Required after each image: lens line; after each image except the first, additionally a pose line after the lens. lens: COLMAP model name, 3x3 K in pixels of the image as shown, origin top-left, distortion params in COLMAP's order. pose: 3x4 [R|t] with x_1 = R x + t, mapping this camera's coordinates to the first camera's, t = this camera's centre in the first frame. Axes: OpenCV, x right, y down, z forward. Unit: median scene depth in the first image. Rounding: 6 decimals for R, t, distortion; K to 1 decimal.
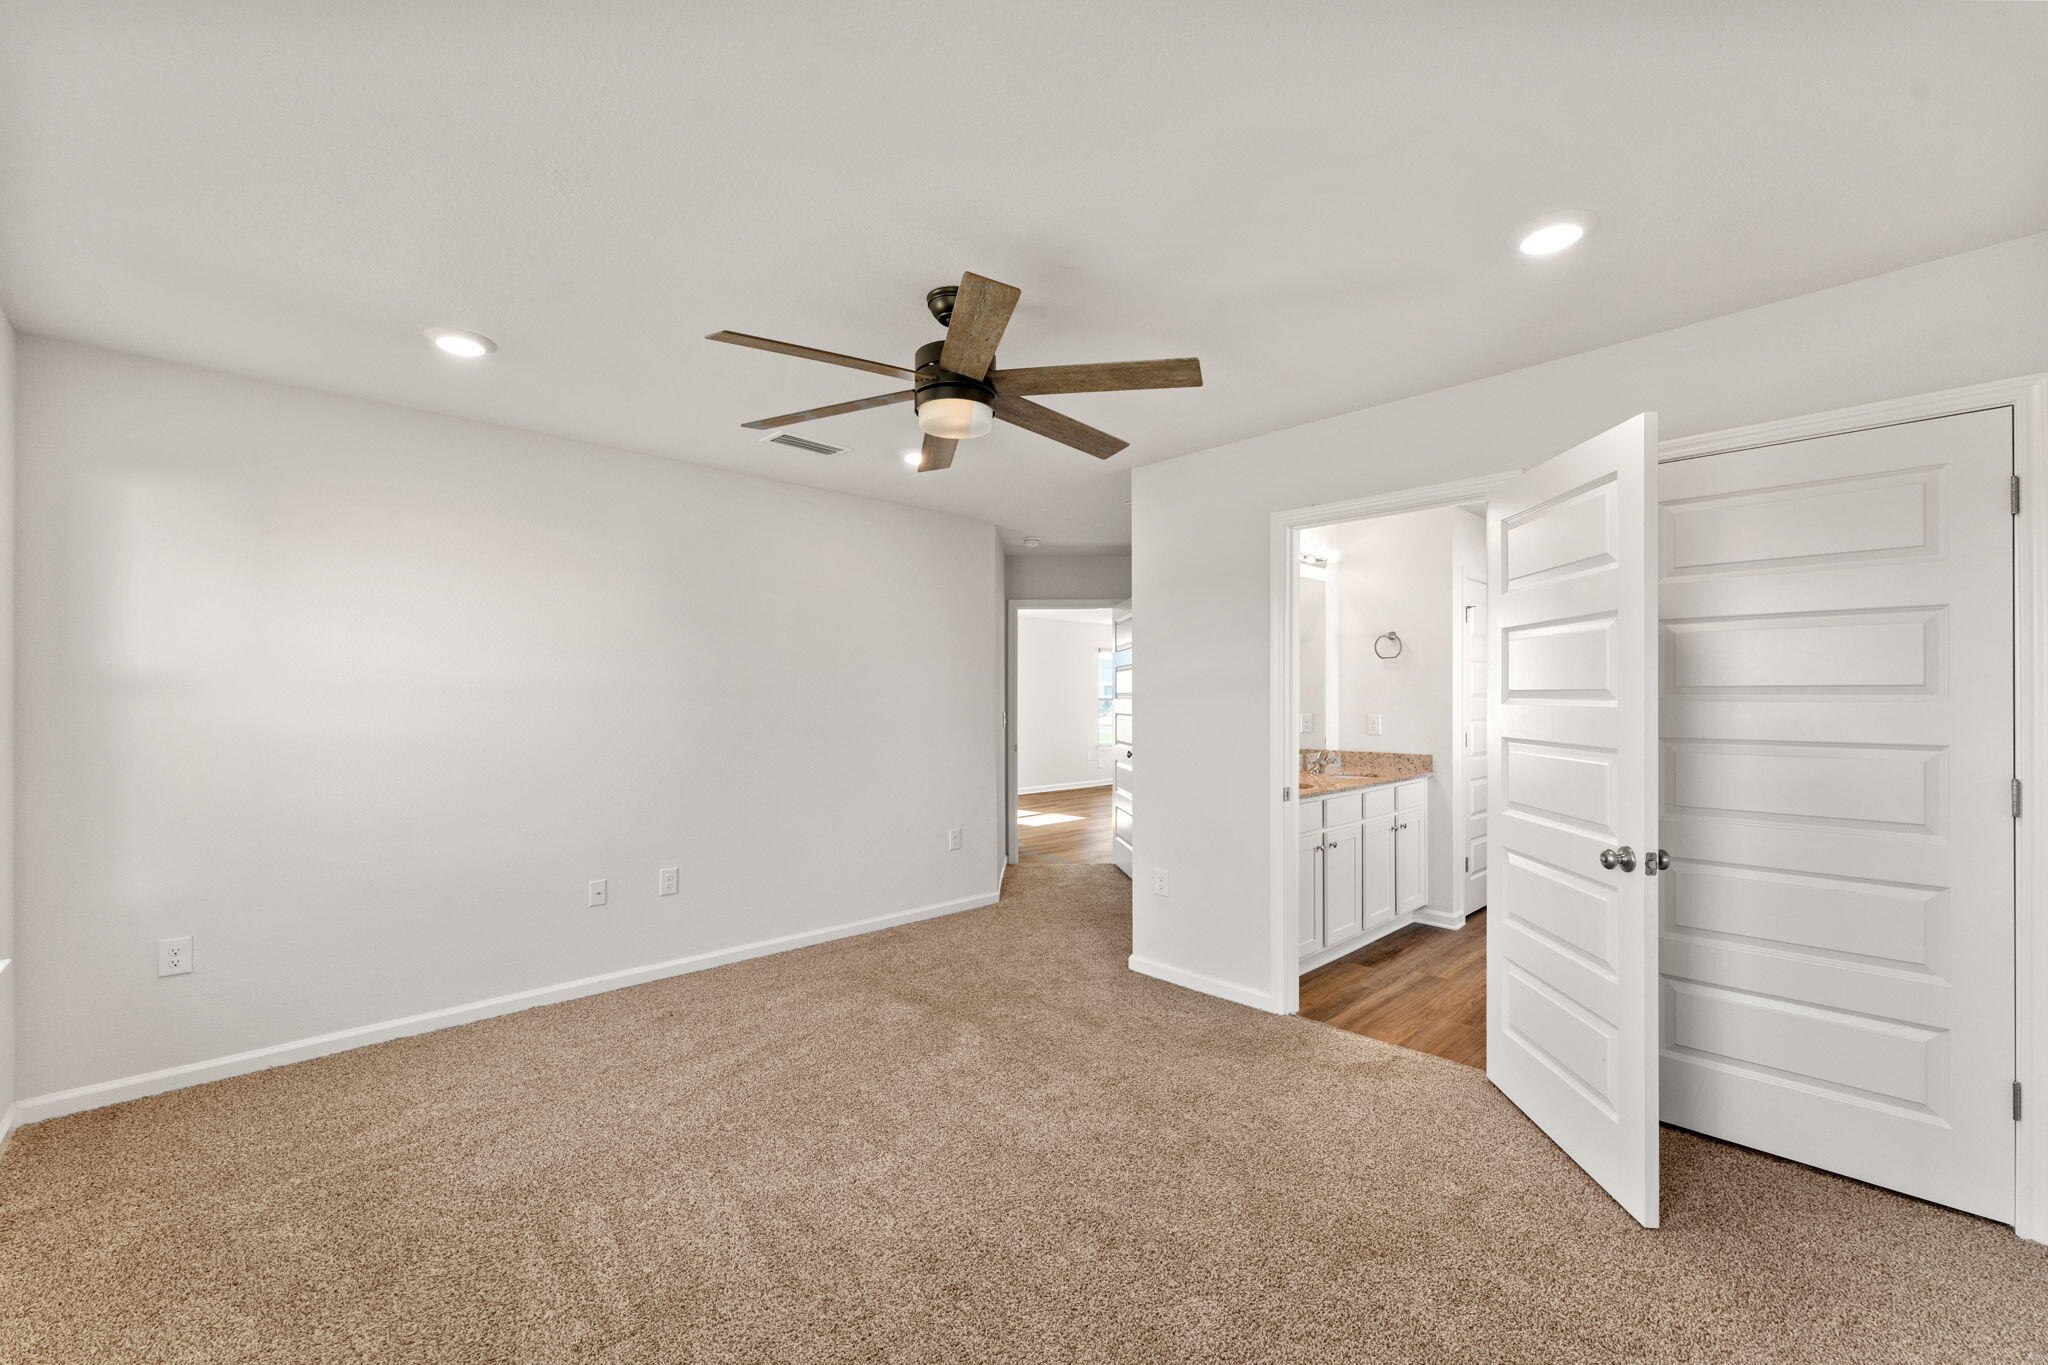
lens RADIAL K [[845.0, 0, 1034.5], [0, 845.0, 689.7], [0, 0, 1]] dist [-0.004087, -0.000753]
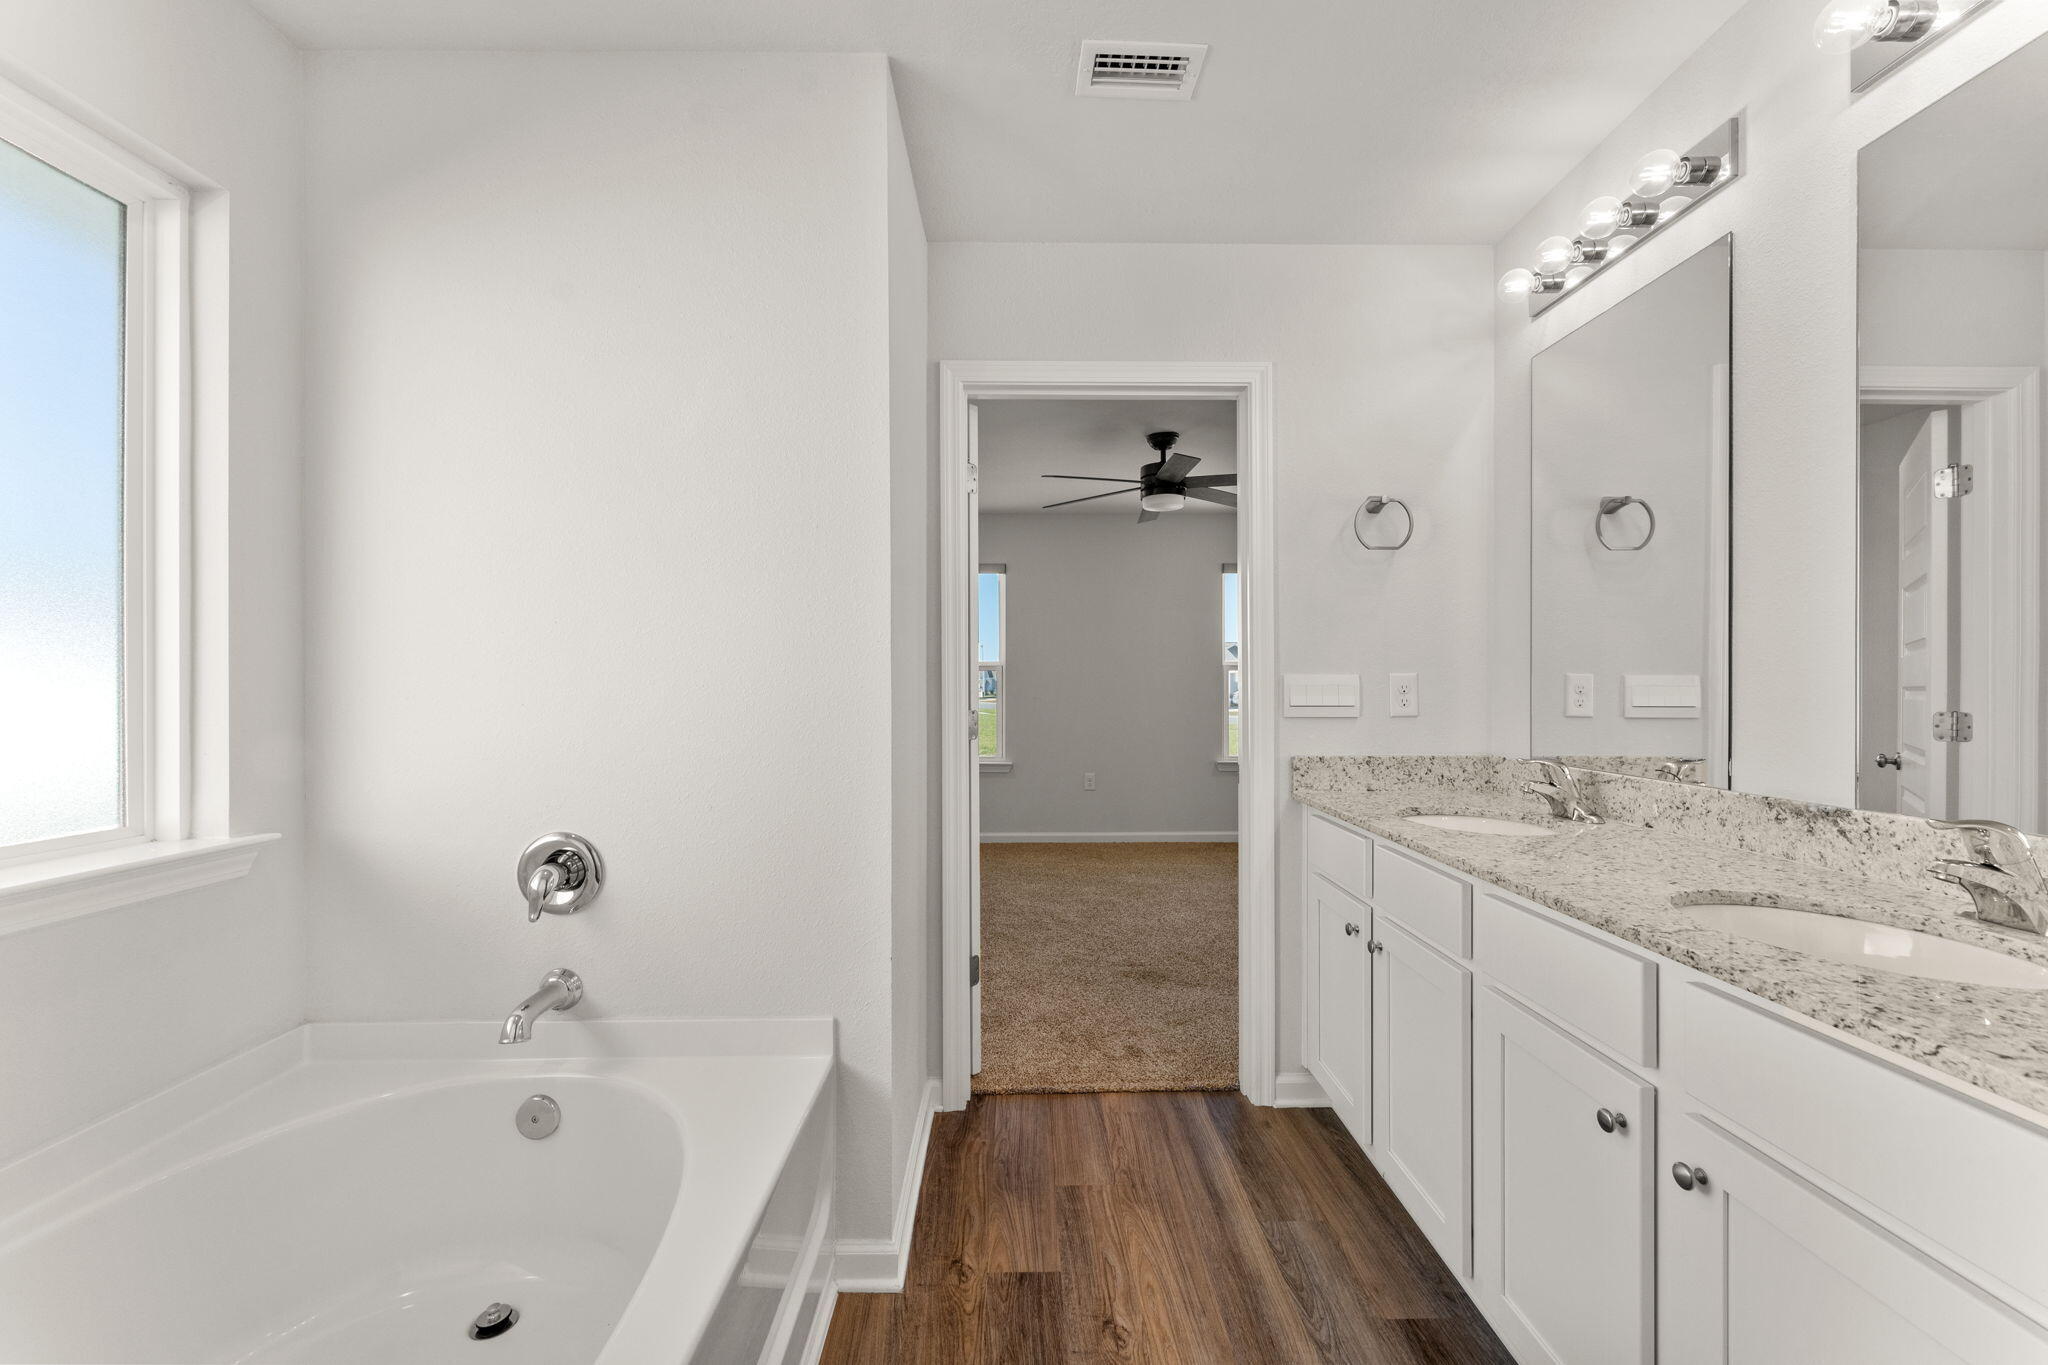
lens RADIAL K [[855.3, 0, 1017.6], [0, 855.3, 682.0], [0, 0, 1]] dist [-0.003505, 0.000134]
pose [[-0.702748, -0.000141, -0.711439, 0.669404], [0.003040, 0.999990, -0.003201, 0.035909], [0.711432, -0.004413, -0.702741, 0.973471]]
